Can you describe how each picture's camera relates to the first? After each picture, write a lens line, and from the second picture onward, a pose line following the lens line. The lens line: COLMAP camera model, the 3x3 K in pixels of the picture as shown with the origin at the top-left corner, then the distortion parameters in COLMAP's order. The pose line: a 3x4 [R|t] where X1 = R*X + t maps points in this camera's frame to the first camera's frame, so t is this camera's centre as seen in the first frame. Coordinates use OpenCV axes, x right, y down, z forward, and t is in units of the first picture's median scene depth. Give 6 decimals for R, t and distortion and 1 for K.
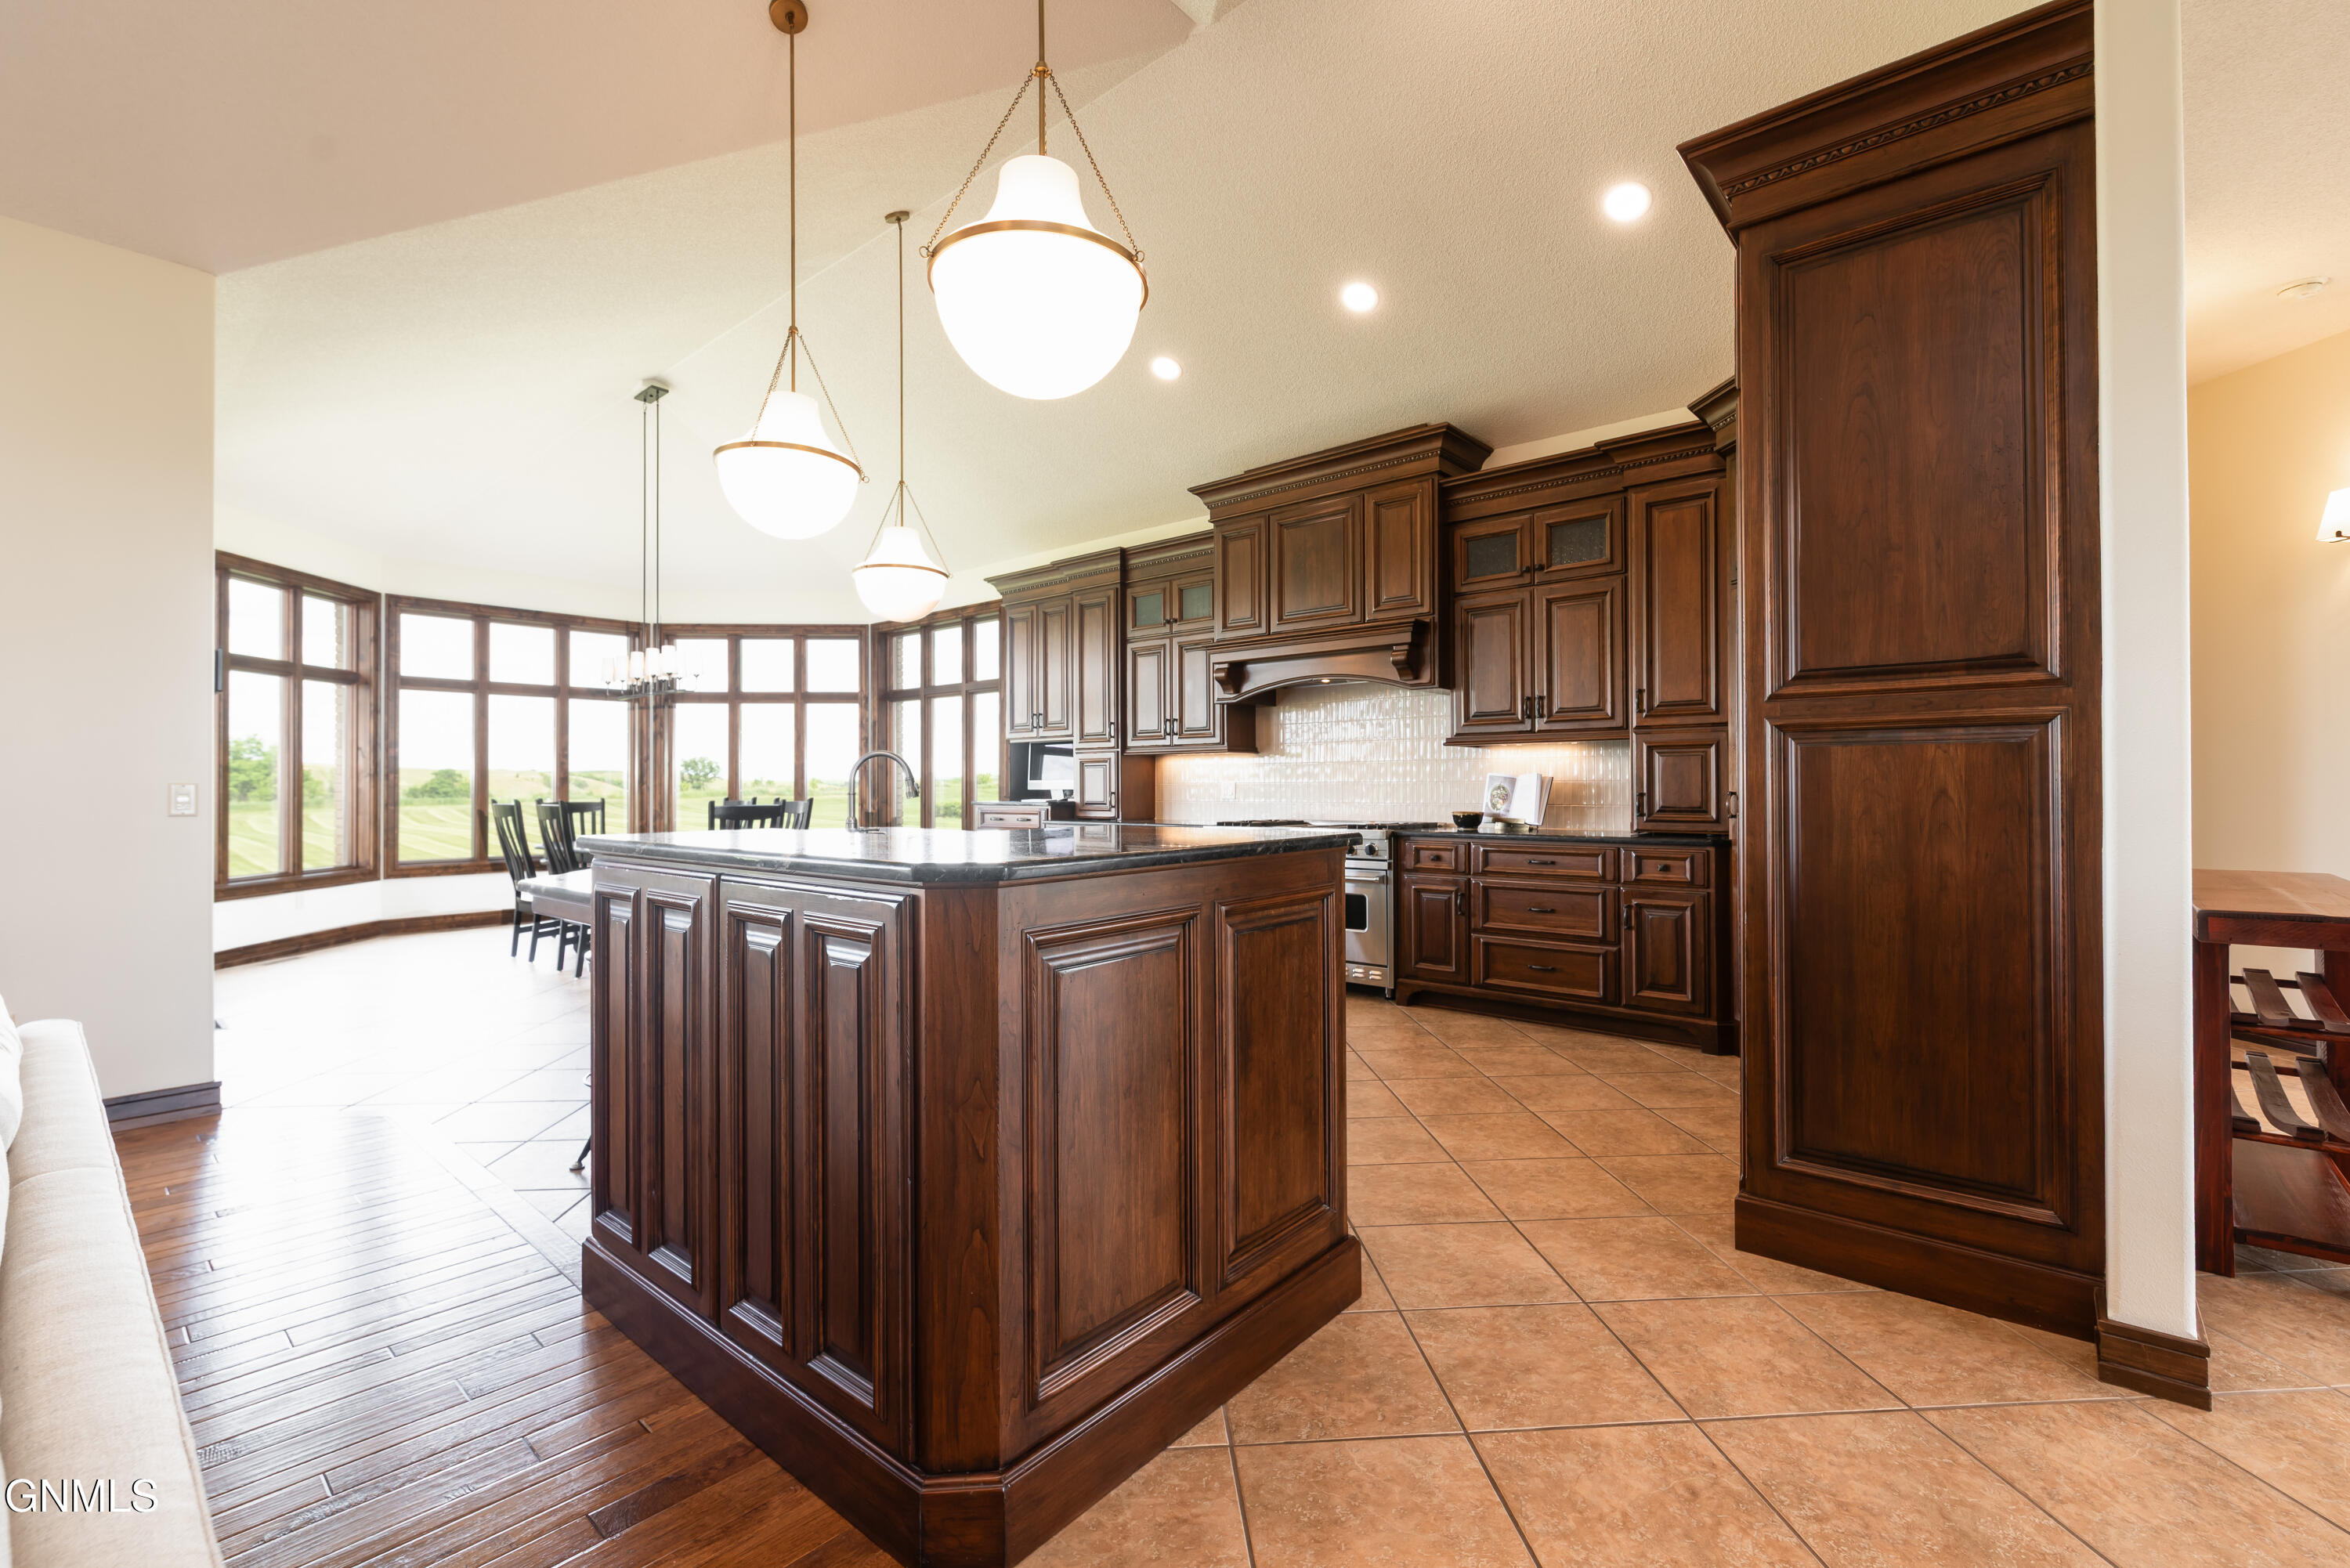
lens RADIAL K [[1002.9, 0, 1175.3], [0, 1002.9, 796.3], [0, 0, 1]] dist [0.000284, -0.000976]
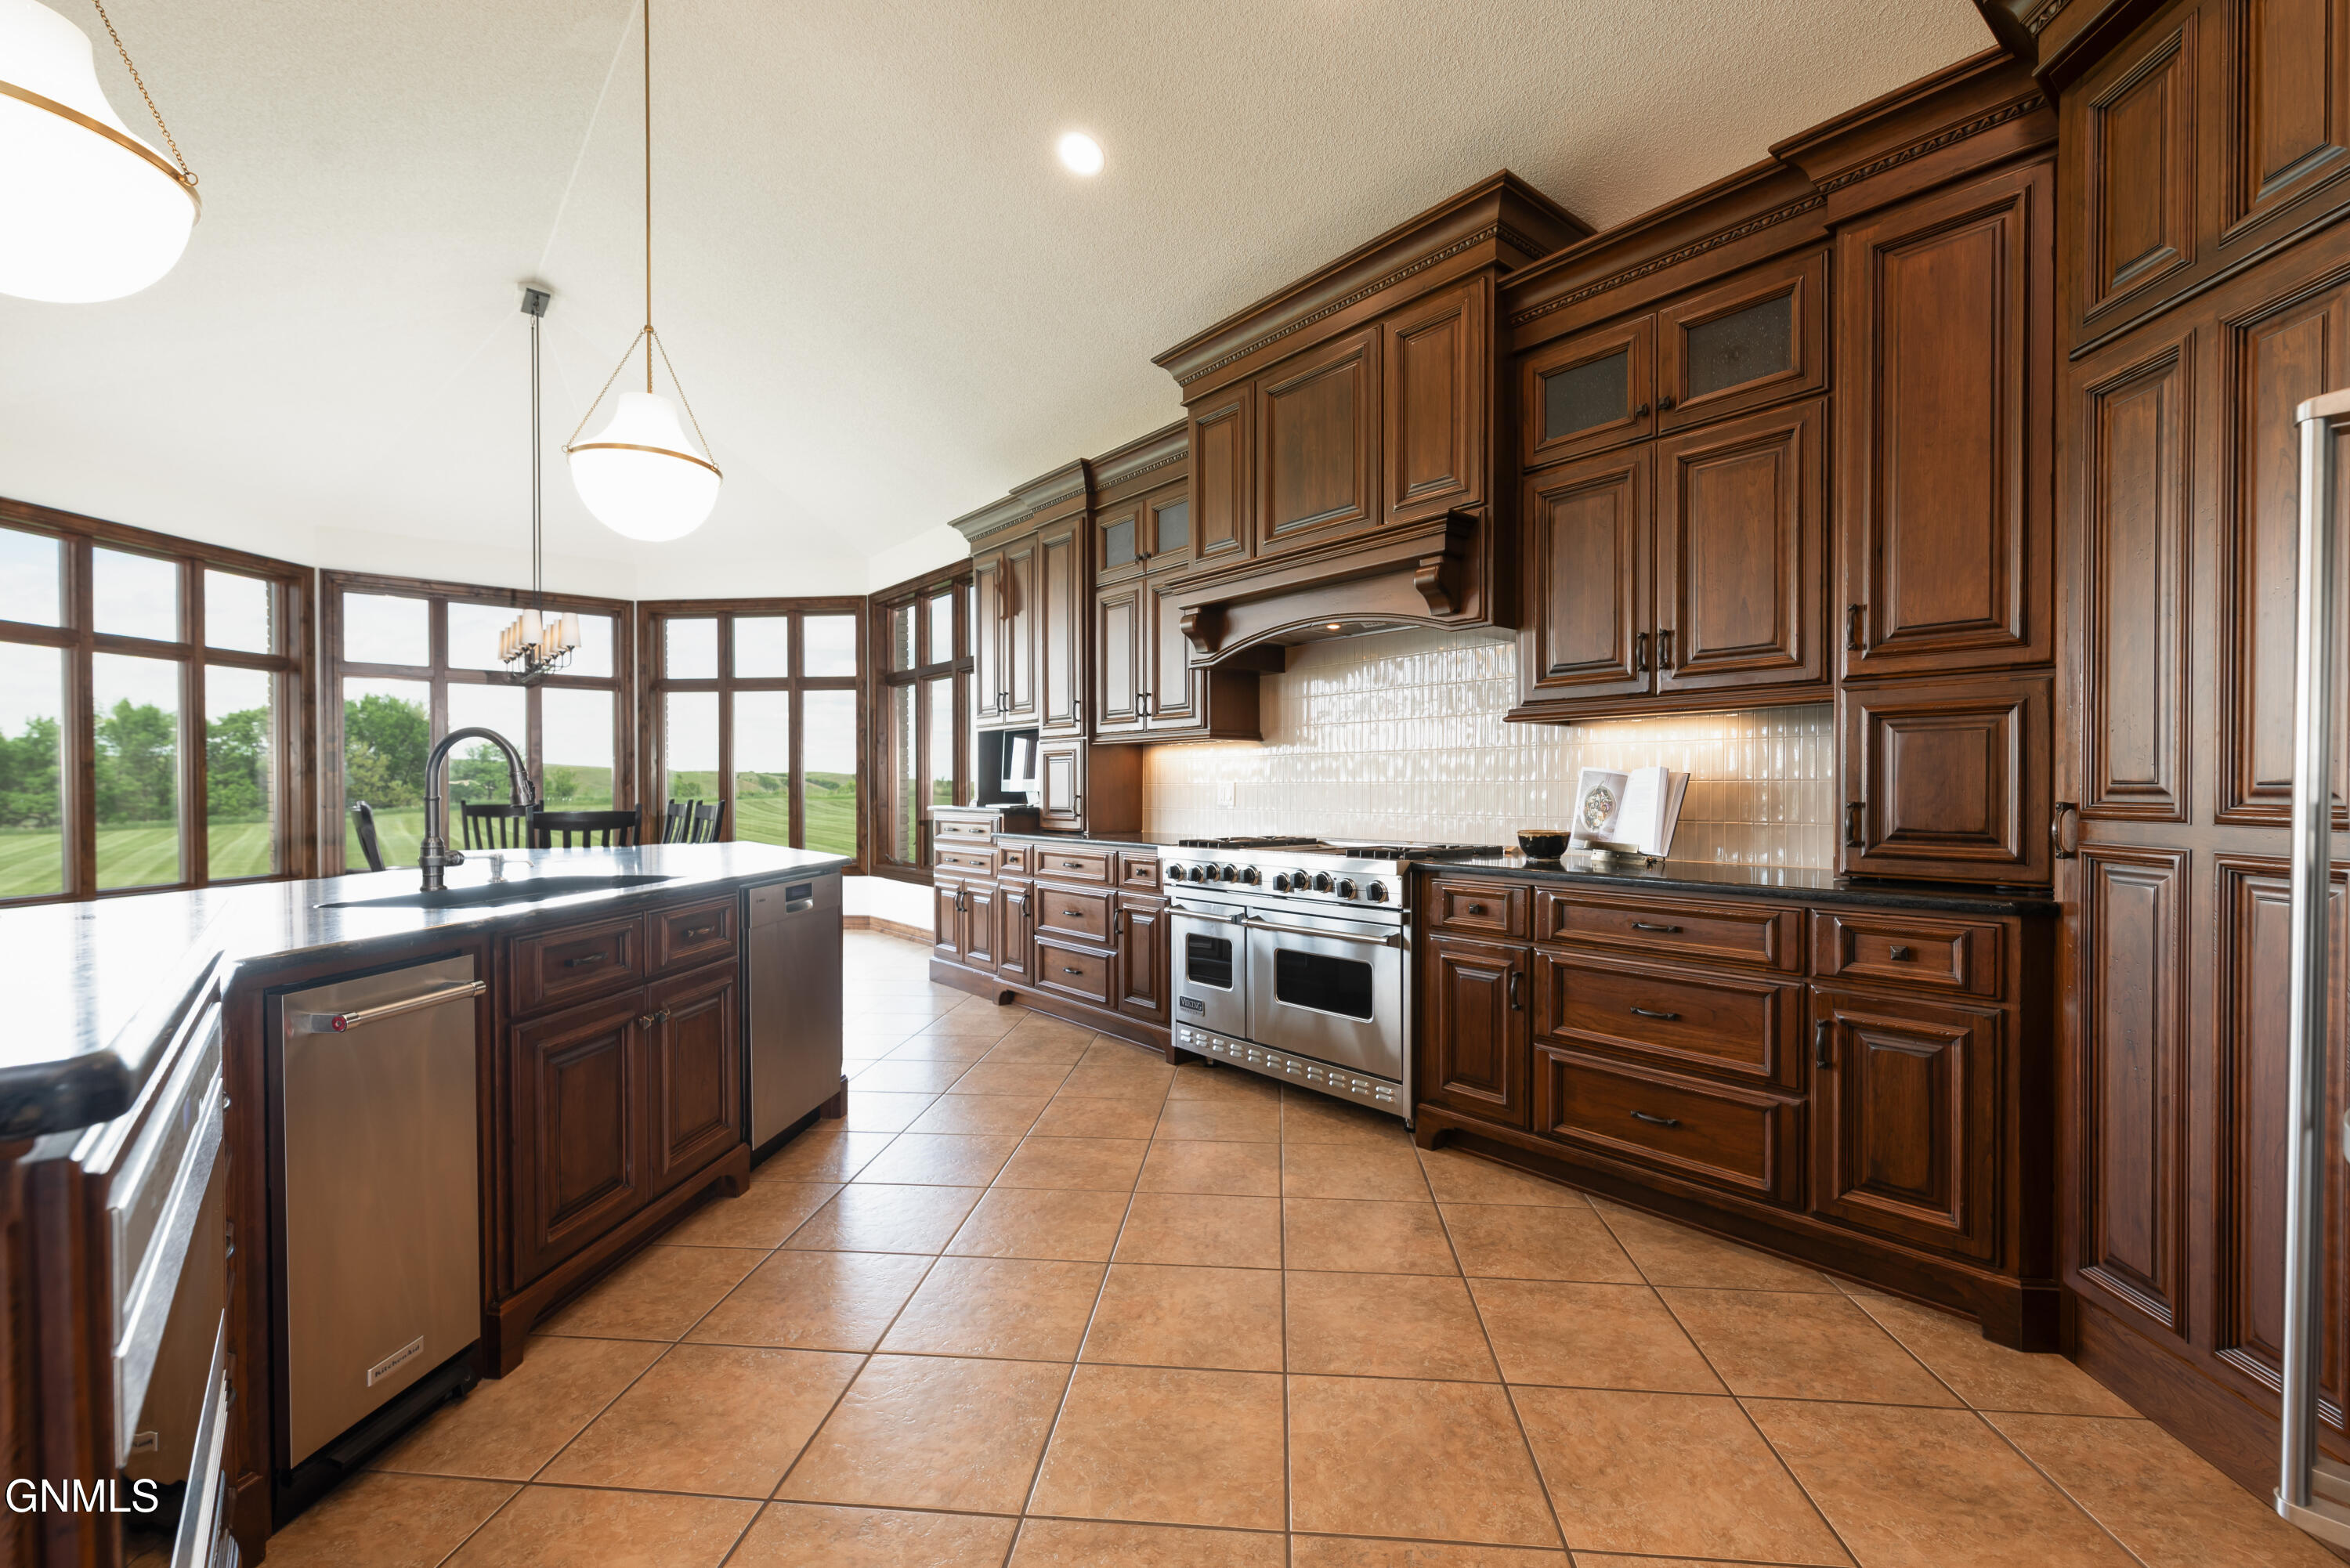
lens RADIAL K [[1003.5, 0, 1188.7], [0, 1003.5, 812.4], [0, 0, 1]] dist [-0.001300, -0.000371]
pose [[0.988574, 0.006379, -0.150603, 0.173494], [-0.004169, 0.999879, 0.014990, -0.004068], [0.150680, -0.014191, 0.988481, 0.374773]]
